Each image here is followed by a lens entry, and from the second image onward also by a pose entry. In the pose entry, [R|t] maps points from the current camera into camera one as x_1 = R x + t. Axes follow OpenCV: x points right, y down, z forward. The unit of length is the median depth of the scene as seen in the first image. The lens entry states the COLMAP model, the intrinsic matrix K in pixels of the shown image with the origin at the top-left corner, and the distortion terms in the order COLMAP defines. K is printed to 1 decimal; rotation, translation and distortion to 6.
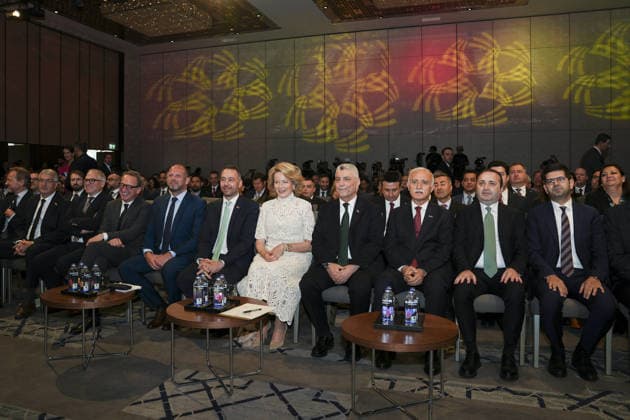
lens RADIAL K [[721.0, 0, 315.0], [0, 721.0, 210.0], [0, 0, 1]] dist [-0.001305, 0.005787]
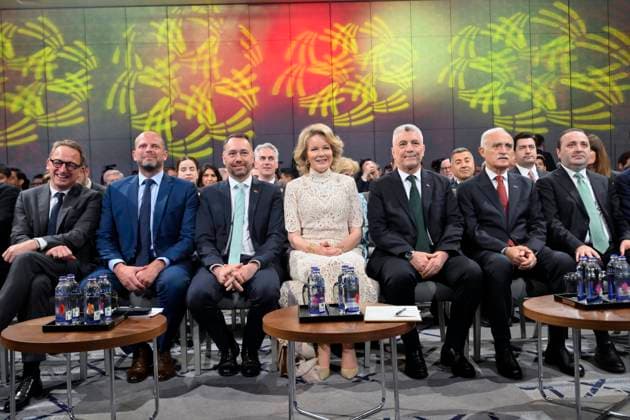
lens RADIAL K [[721.0, 0, 315.0], [0, 721.0, 210.0], [0, 0, 1]] dist [-0.001305, 0.005787]
pose [[0.879539, -0.034660, 0.474563, -0.397536], [0.060580, 0.997384, -0.039433, 0.049650], [-0.471955, 0.063432, 0.879338, 0.348461]]
